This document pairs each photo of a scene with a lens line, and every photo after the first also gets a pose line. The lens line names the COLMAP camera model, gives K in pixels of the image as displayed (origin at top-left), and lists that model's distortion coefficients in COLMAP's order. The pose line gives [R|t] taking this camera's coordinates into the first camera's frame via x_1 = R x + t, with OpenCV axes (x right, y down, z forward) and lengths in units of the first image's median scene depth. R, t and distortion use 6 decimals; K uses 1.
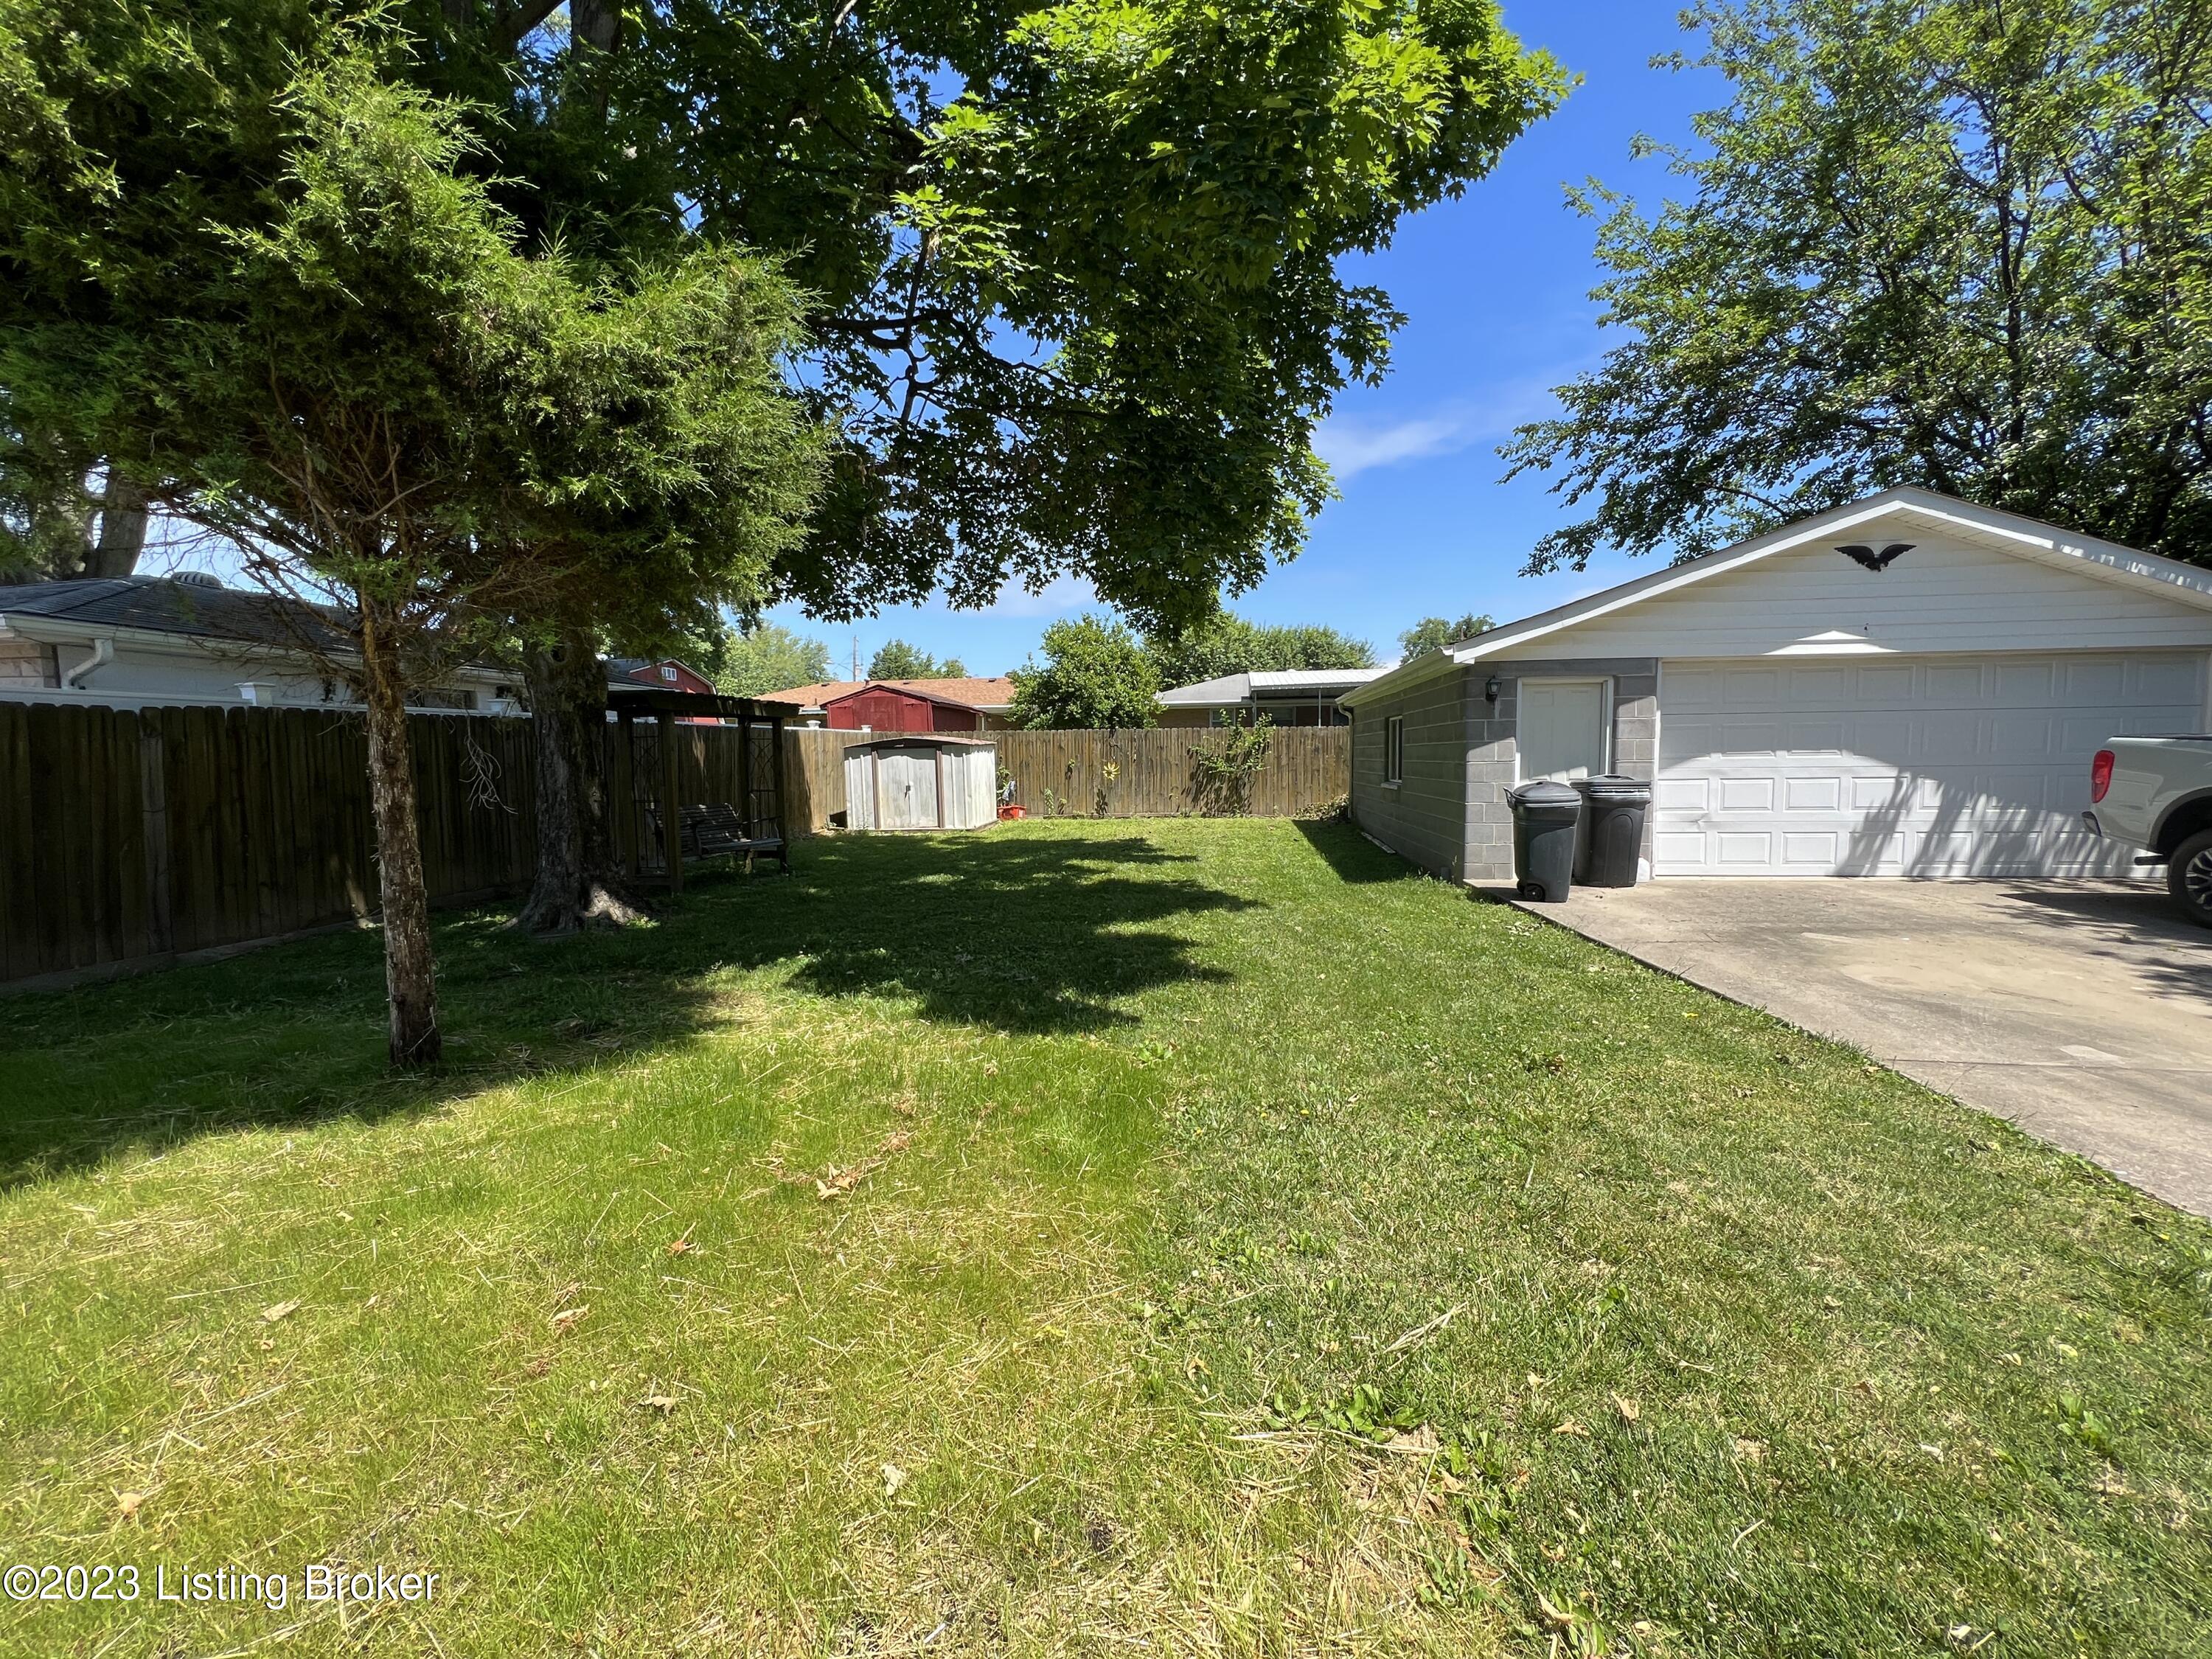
lens RADIAL K [[887.1, 0, 1083.9], [0, 887.1, 821.0], [0, 0, 1]] dist [0.000742, 0.000140]
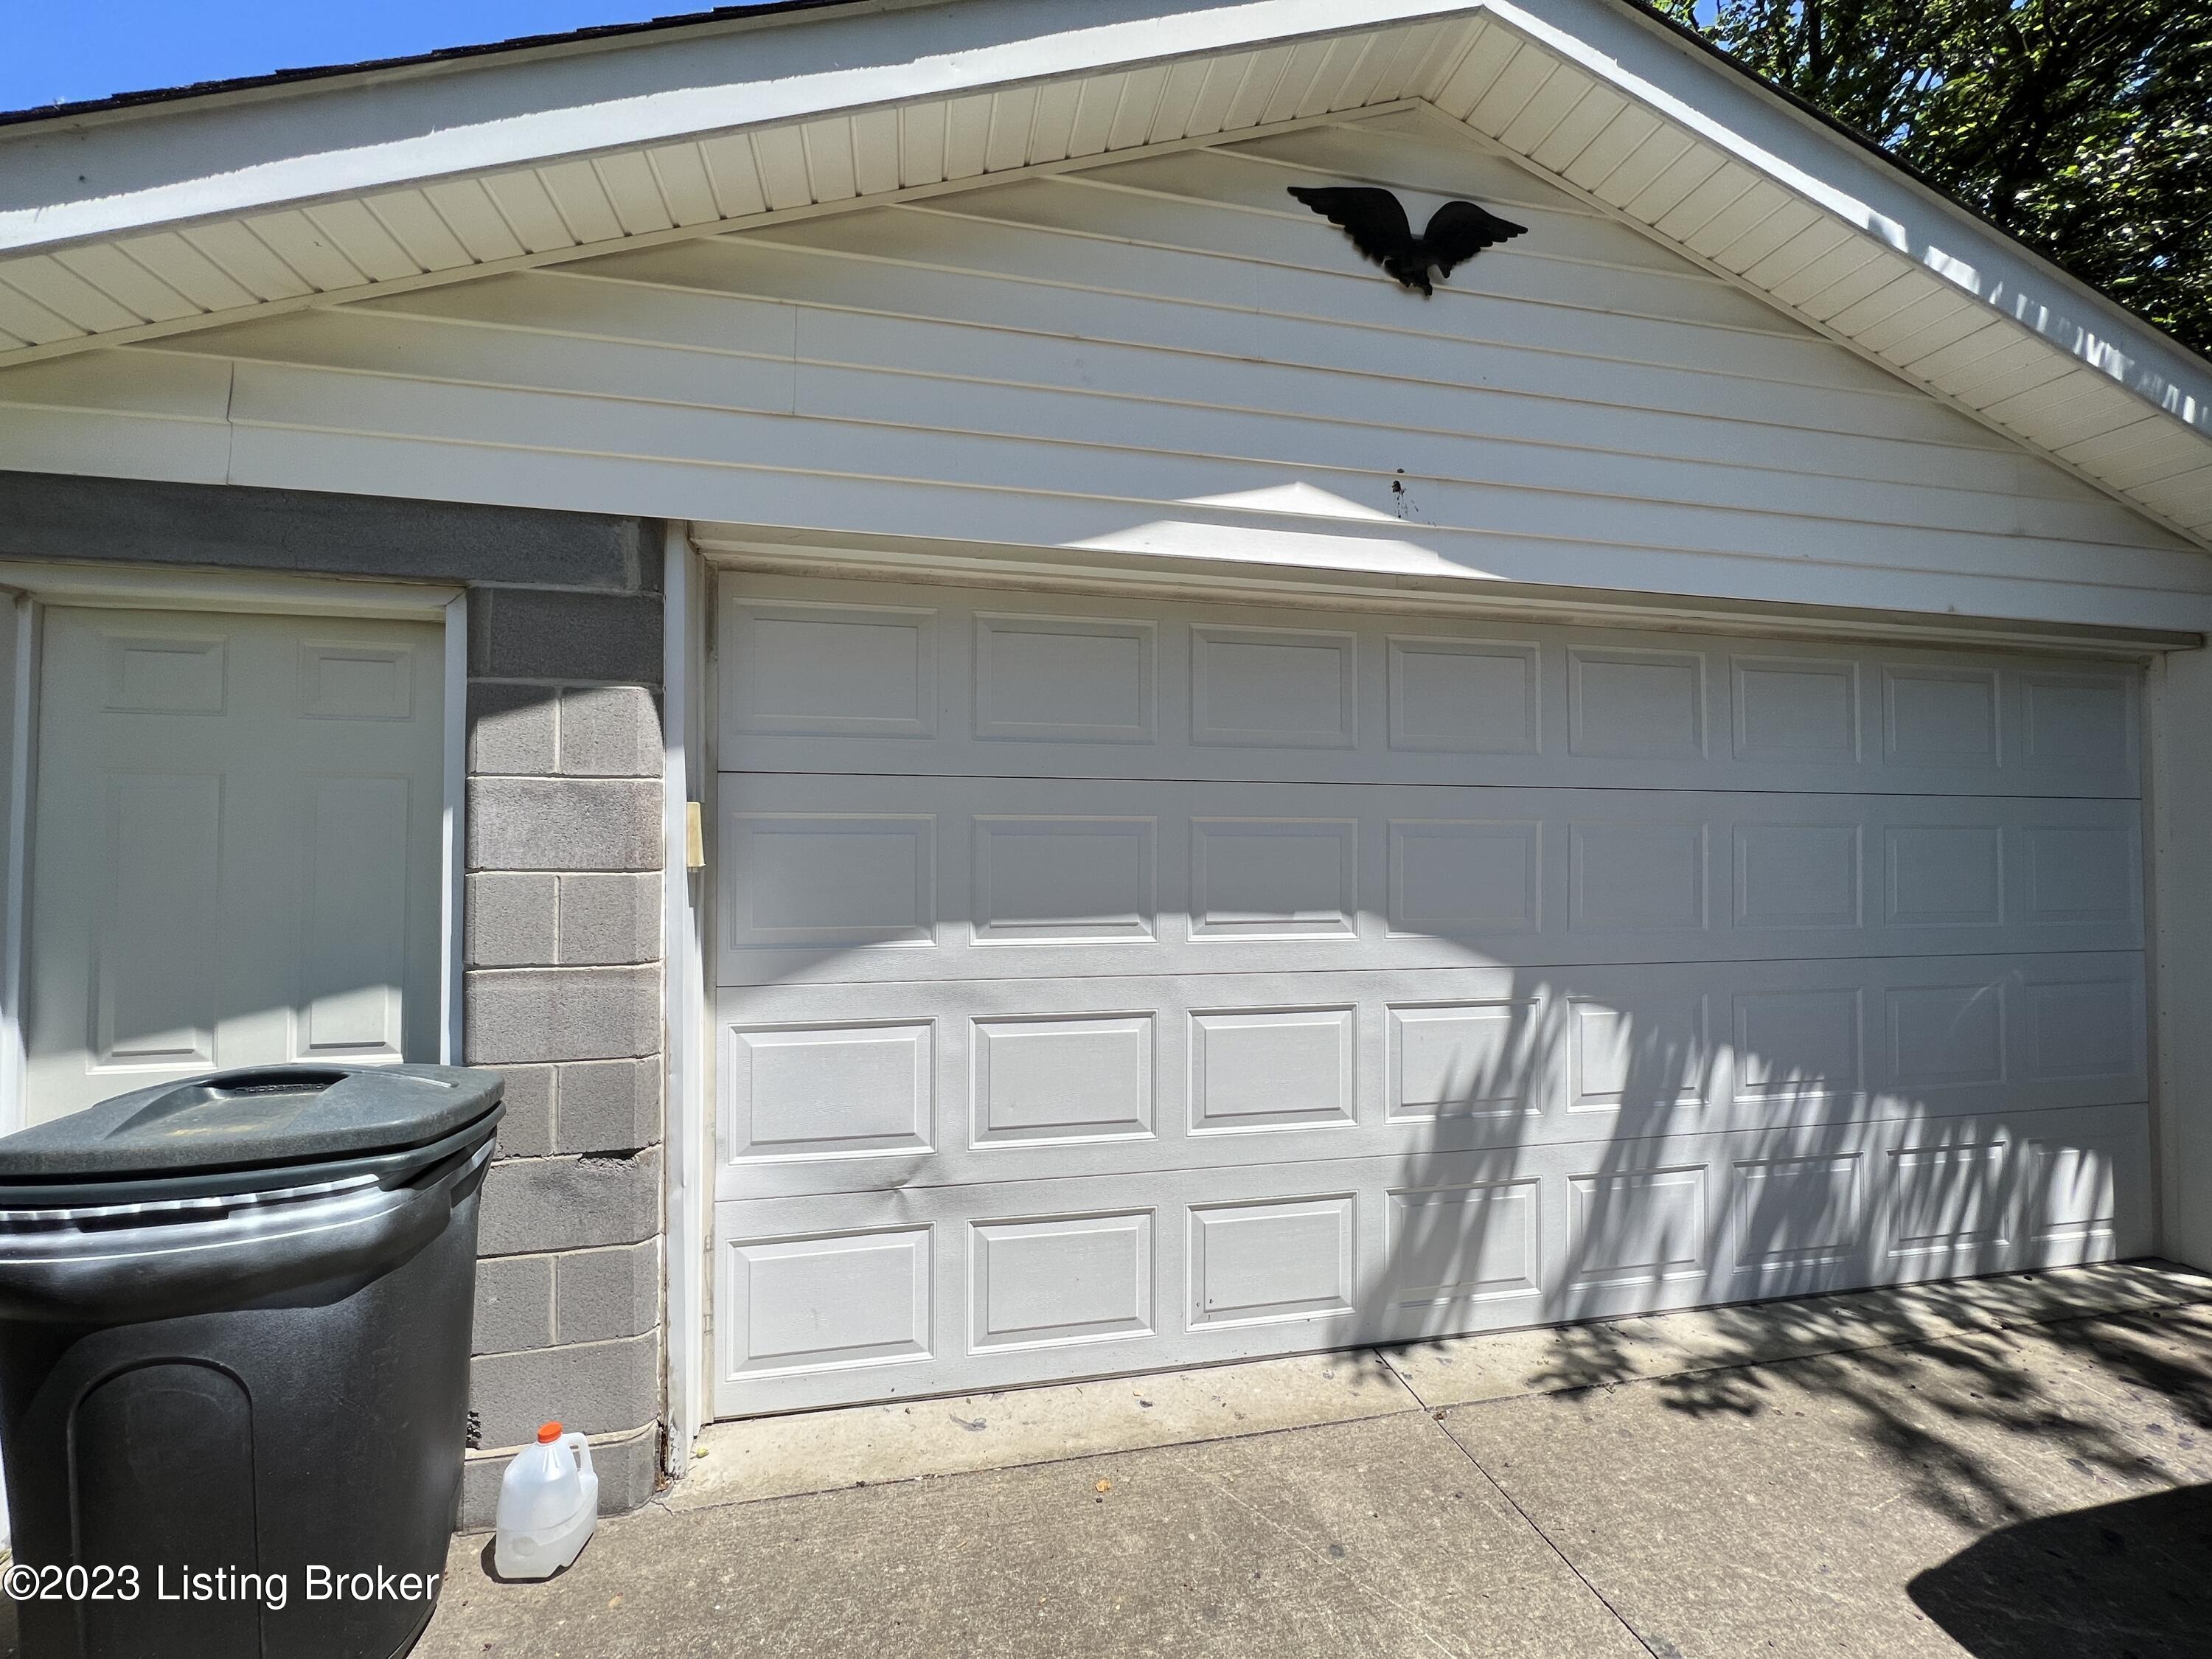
lens RADIAL K [[887.1, 0, 1115.6], [0, 887.1, 828.7], [0, 0, 1]] dist [0.000742, 0.000140]
pose [[0.948720, 0.021576, 0.315380, 0.690404], [0.006379, 0.996158, -0.087341, -0.083279], [-0.316053, 0.084874, 0.944938, 0.750760]]
